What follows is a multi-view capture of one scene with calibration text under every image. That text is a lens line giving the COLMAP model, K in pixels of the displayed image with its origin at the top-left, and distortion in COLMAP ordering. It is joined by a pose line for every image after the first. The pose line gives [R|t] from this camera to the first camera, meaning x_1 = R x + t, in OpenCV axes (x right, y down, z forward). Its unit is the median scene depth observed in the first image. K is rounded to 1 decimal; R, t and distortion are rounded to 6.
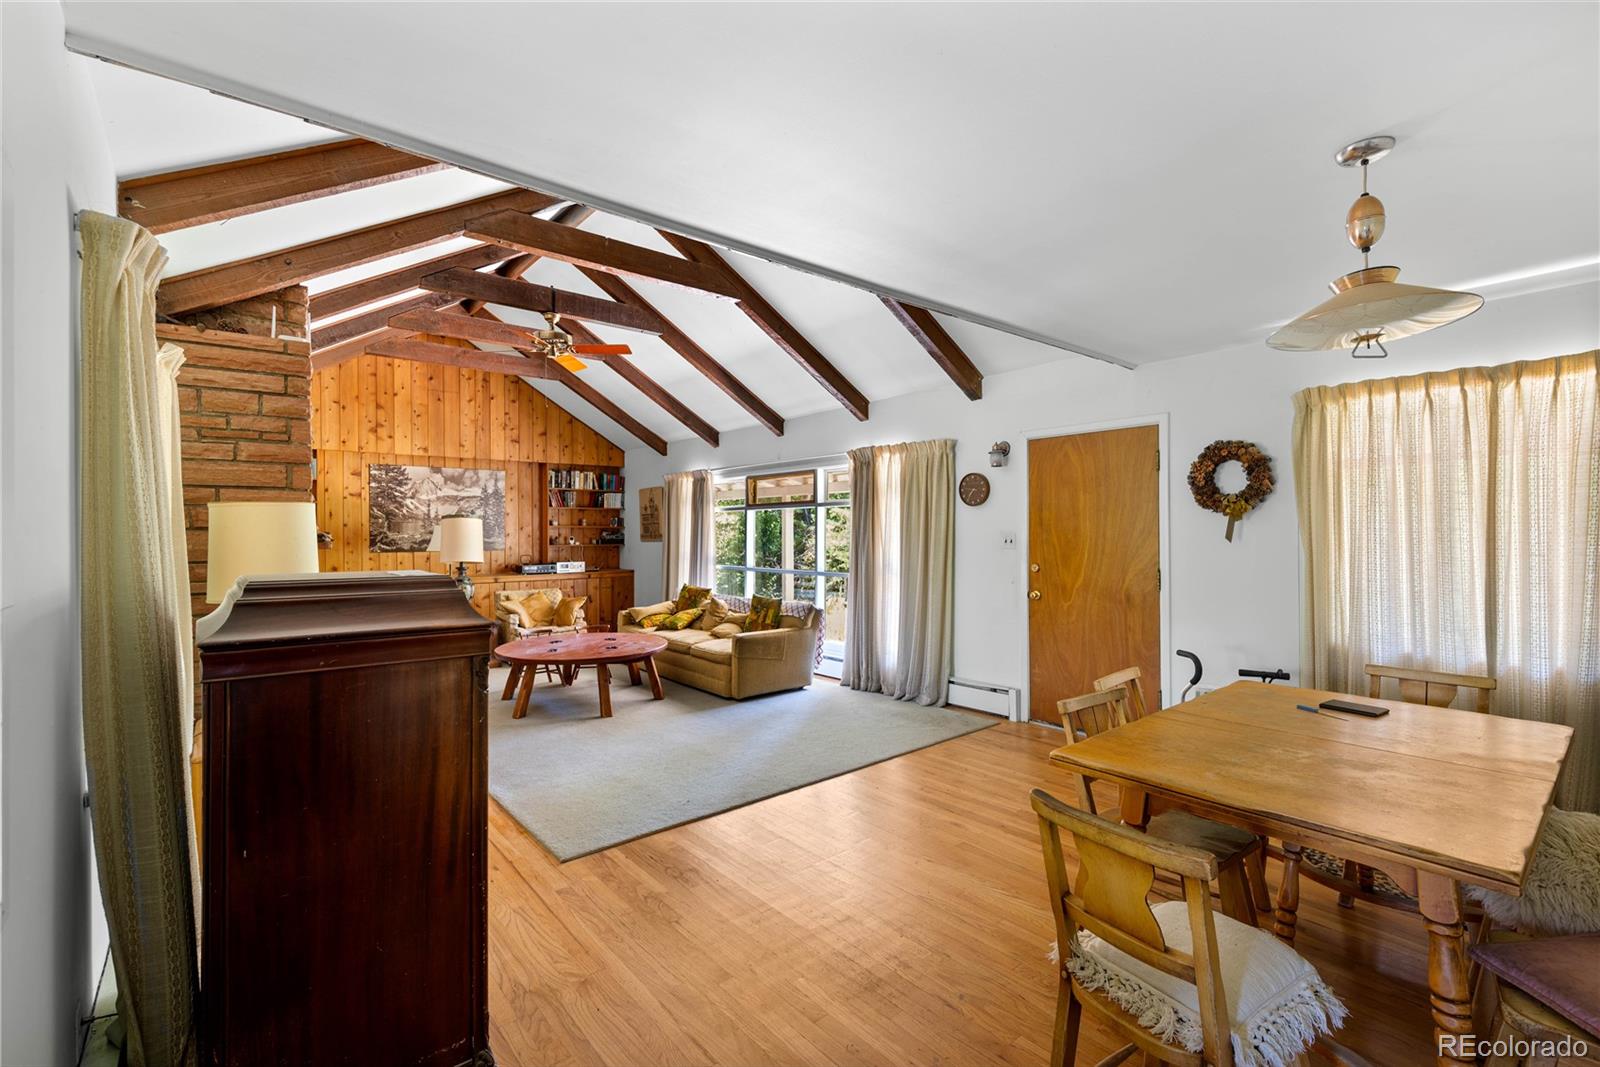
lens RADIAL K [[700.1, 0, 798.6], [0, 700.1, 532.9], [0, 0, 1]] dist [-0.000386, 0.000156]
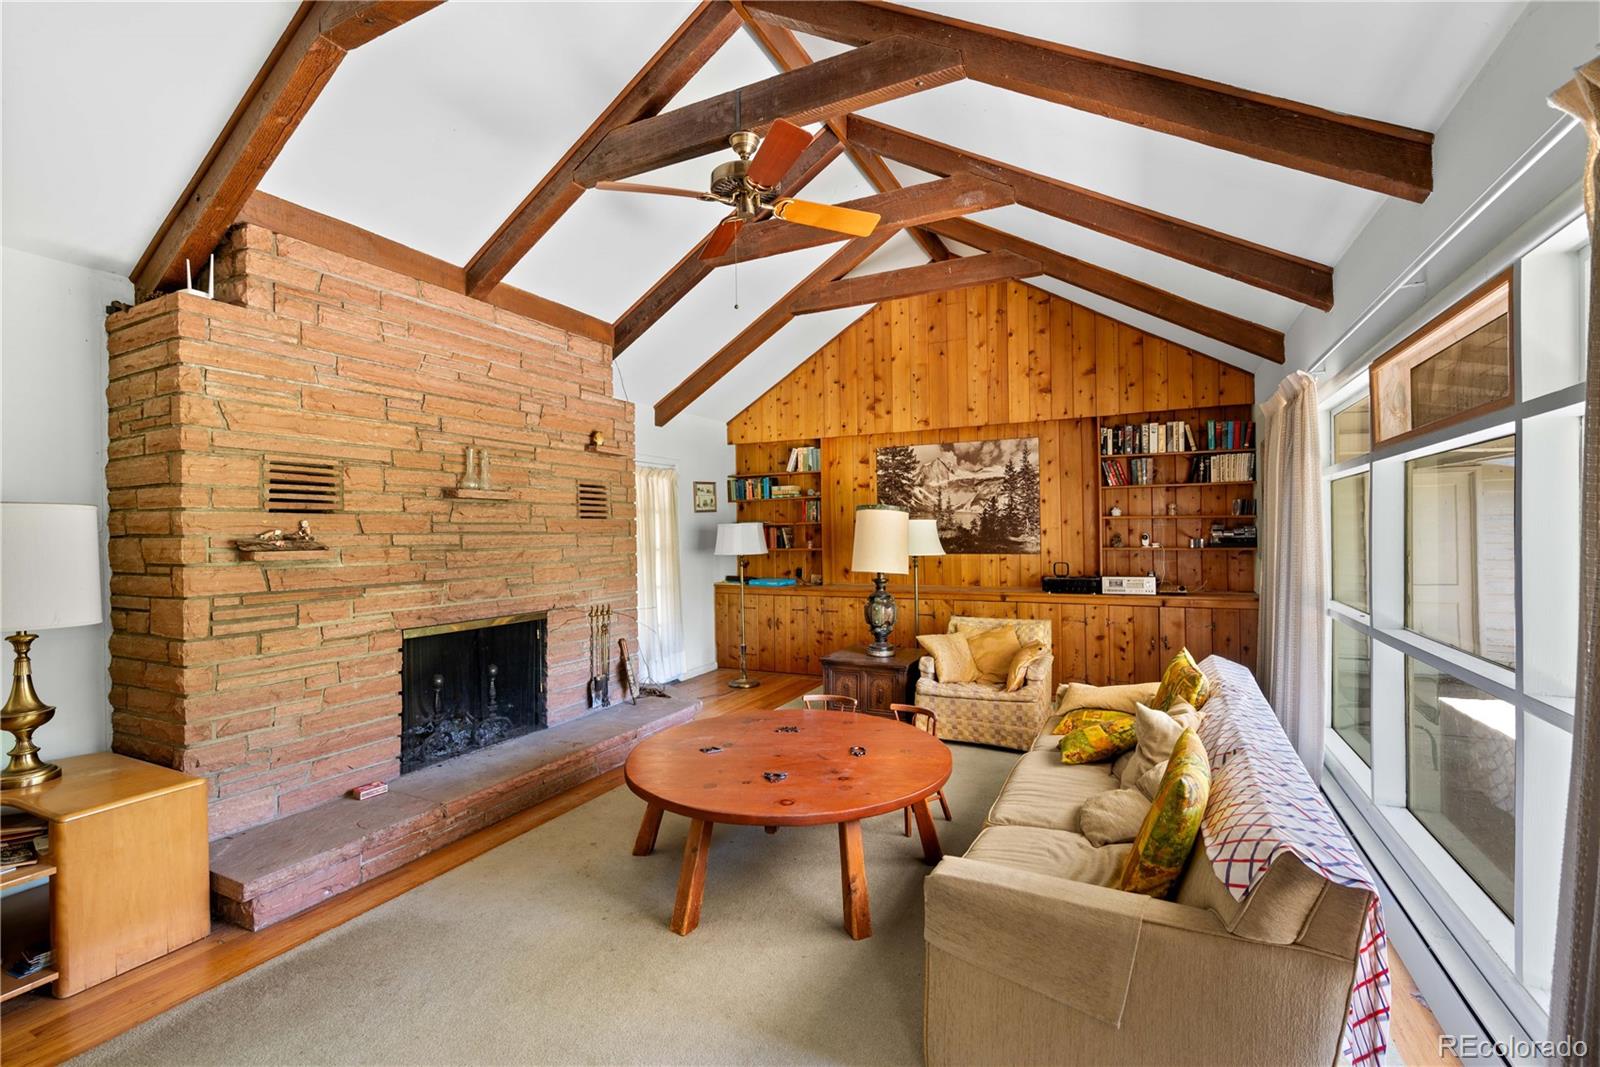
lens RADIAL K [[700.1, 0, 796.2], [0, 700.1, 531.5], [0, 0, 1]] dist [-0.000386, 0.000156]
pose [[0.401504, -0.000358, -0.915857, 0.113355], [0.009853, 0.999944, 0.003929, -0.002452], [0.915804, -0.010601, 0.401484, 0.536310]]
